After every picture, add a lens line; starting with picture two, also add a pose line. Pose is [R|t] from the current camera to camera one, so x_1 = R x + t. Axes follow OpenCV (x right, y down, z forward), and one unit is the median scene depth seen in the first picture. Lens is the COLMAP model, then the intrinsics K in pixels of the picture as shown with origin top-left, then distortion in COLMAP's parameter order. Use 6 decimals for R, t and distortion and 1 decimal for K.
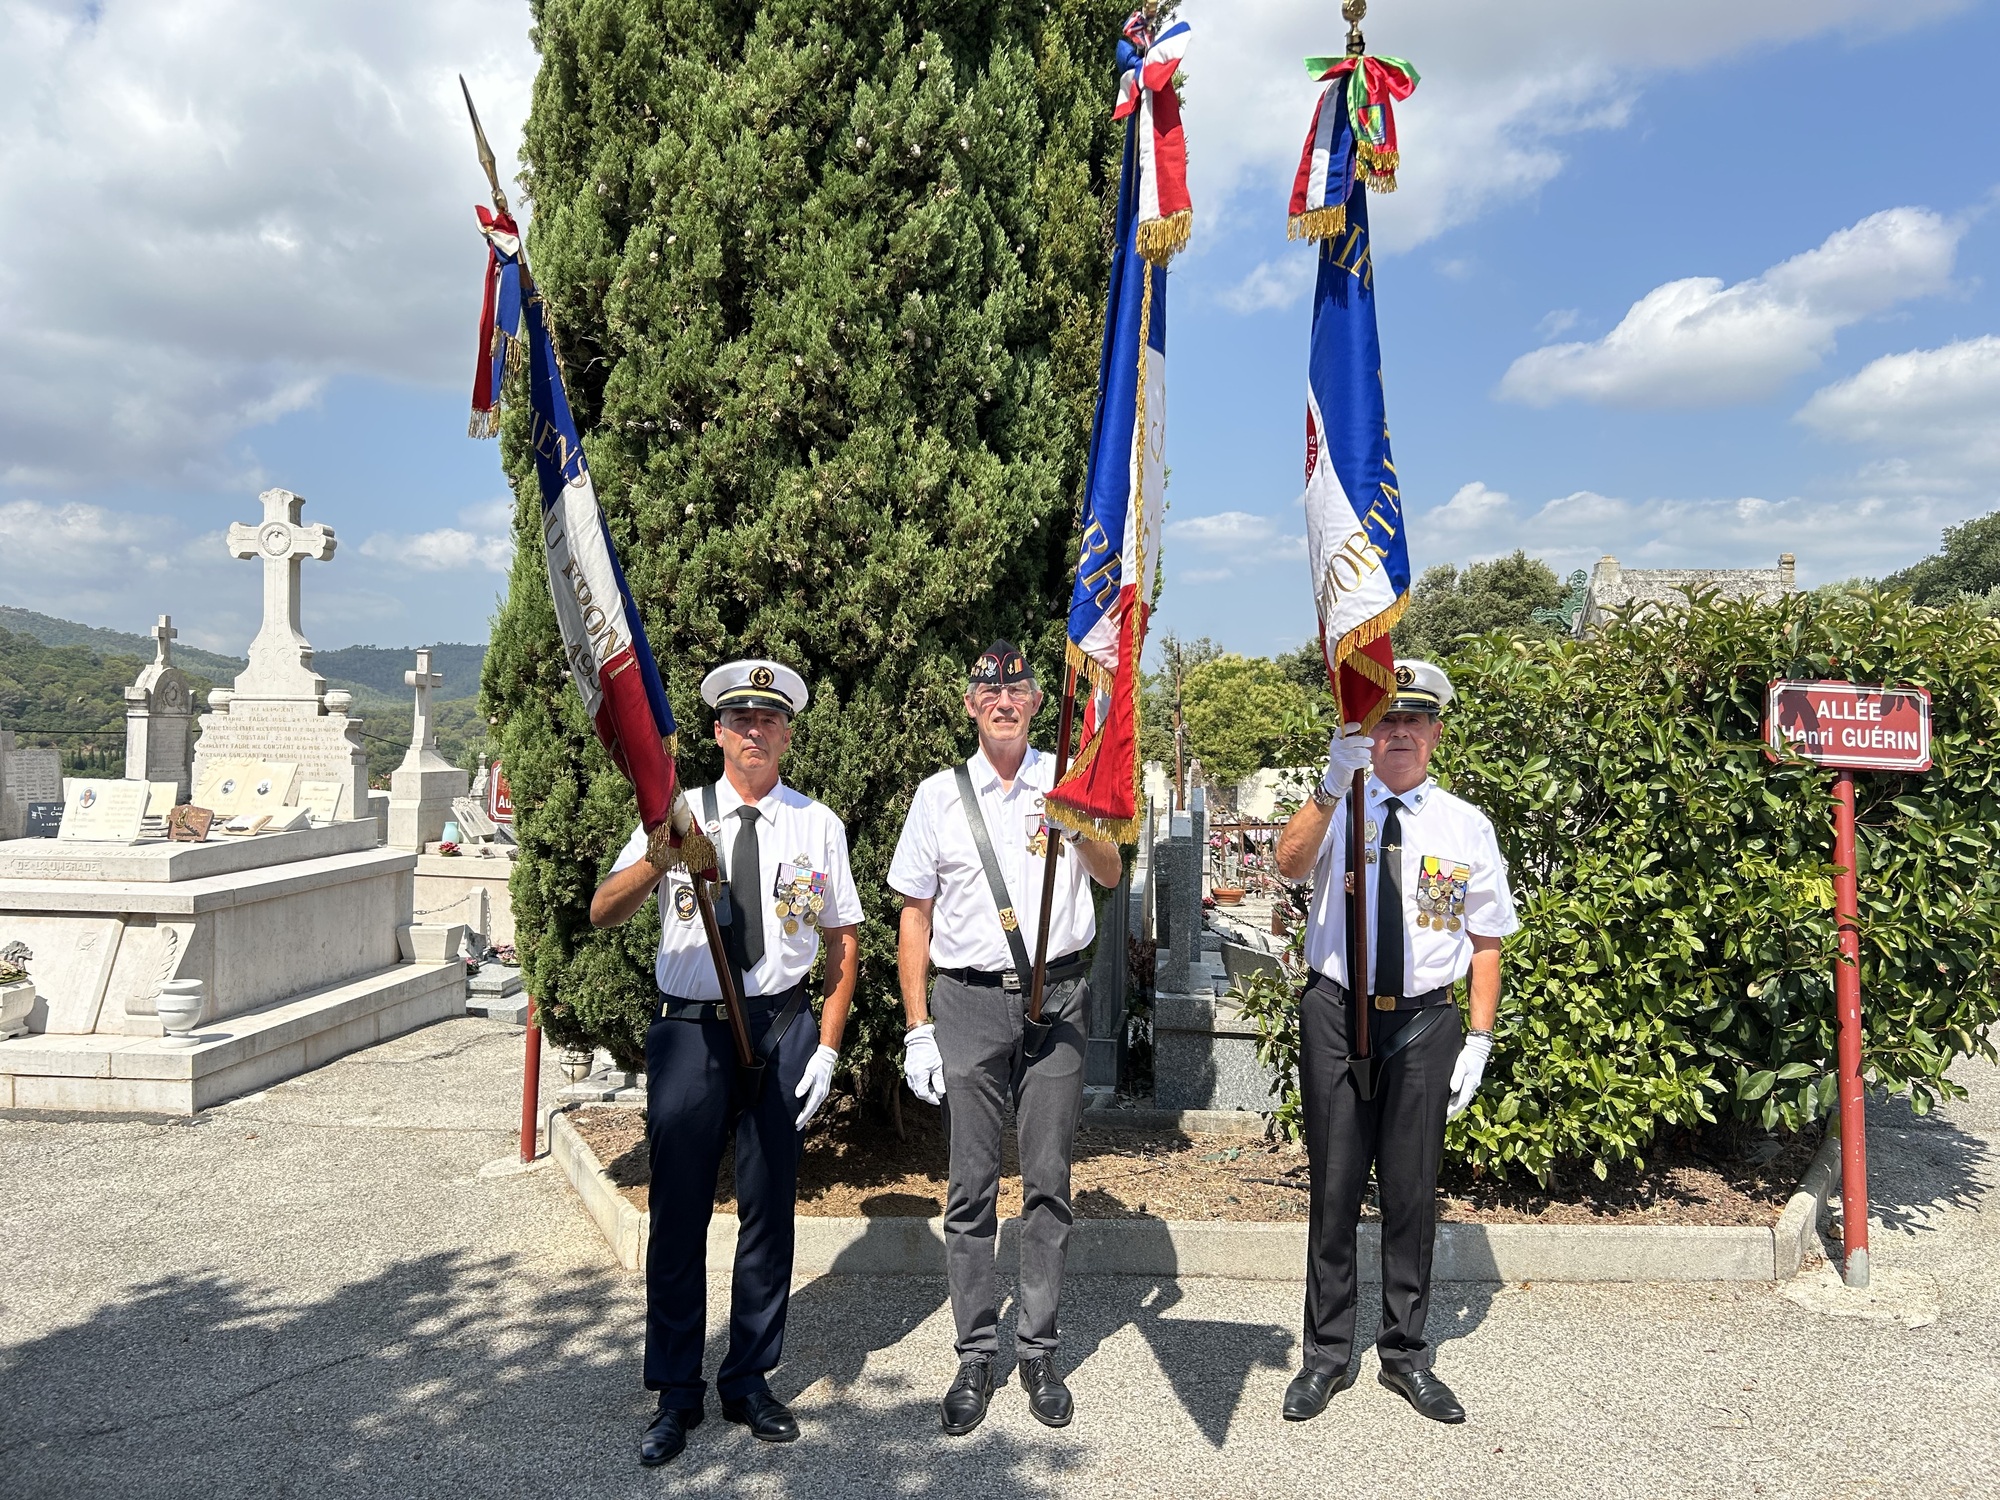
lens RADIAL K [[1517.1, 0, 1000.0], [0, 1517.1, 916.8], [0, 0, 1]] dist [0.091063, -0.140026]
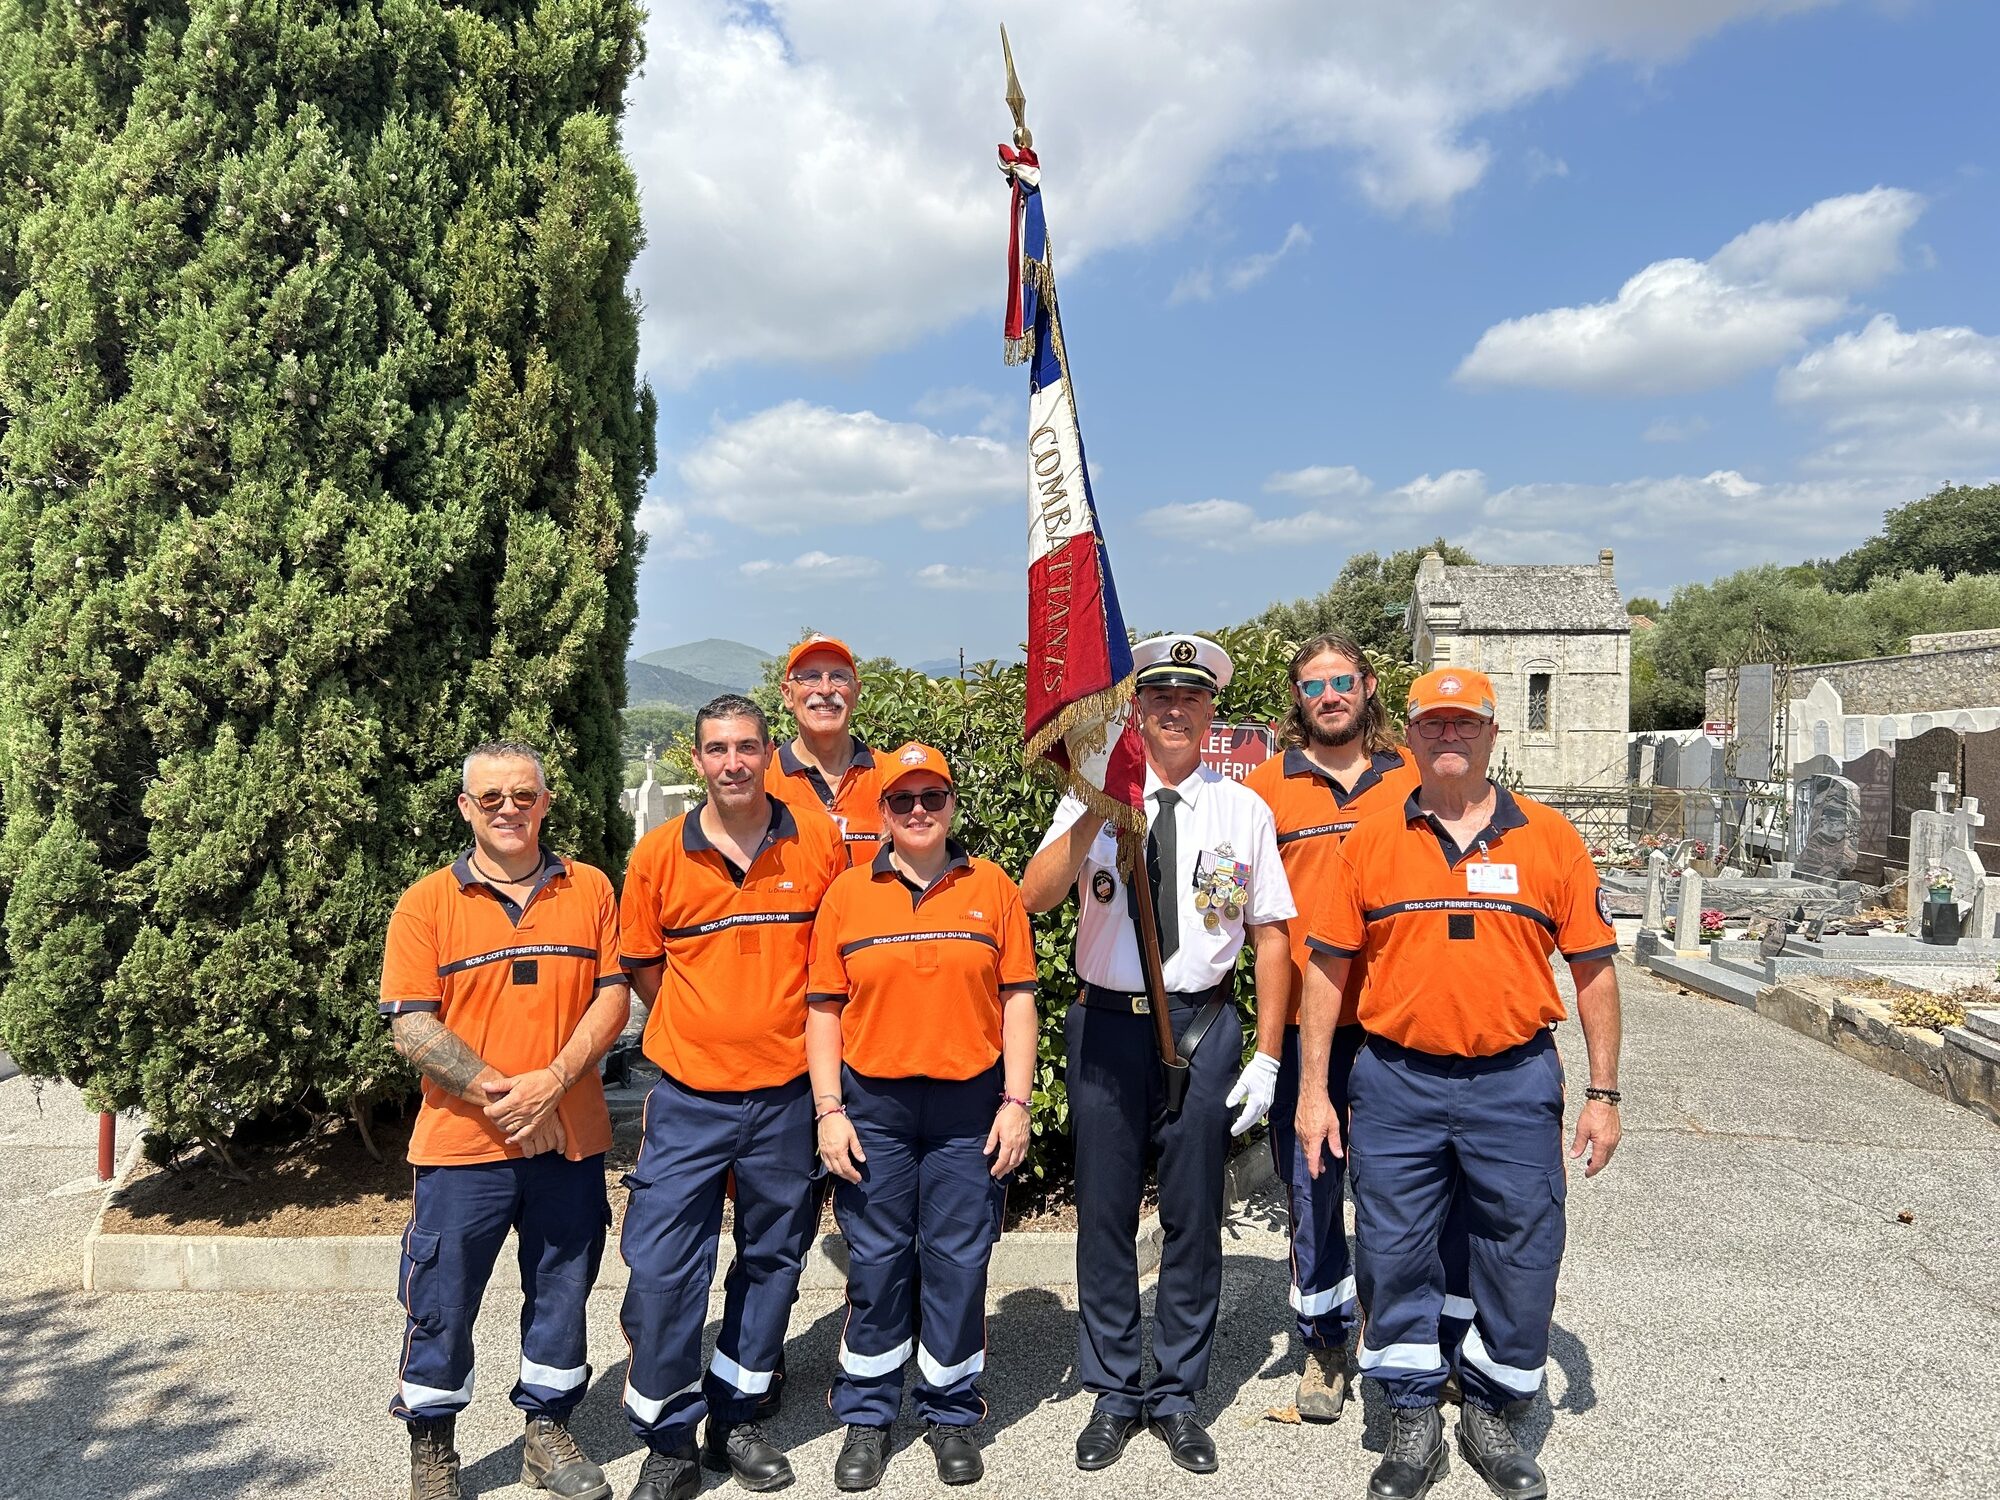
lens RADIAL K [[1514.4, 0, 1000.0], [0, 1514.4, 925.3], [0, 0, 1]] dist [0.005541, 0.000156]
pose [[0.999782, -0.013472, 0.015979, 0.399963], [0.013229, 0.999797, 0.015177, -0.027345], [-0.016180, -0.014962, 0.999757, -0.043845]]
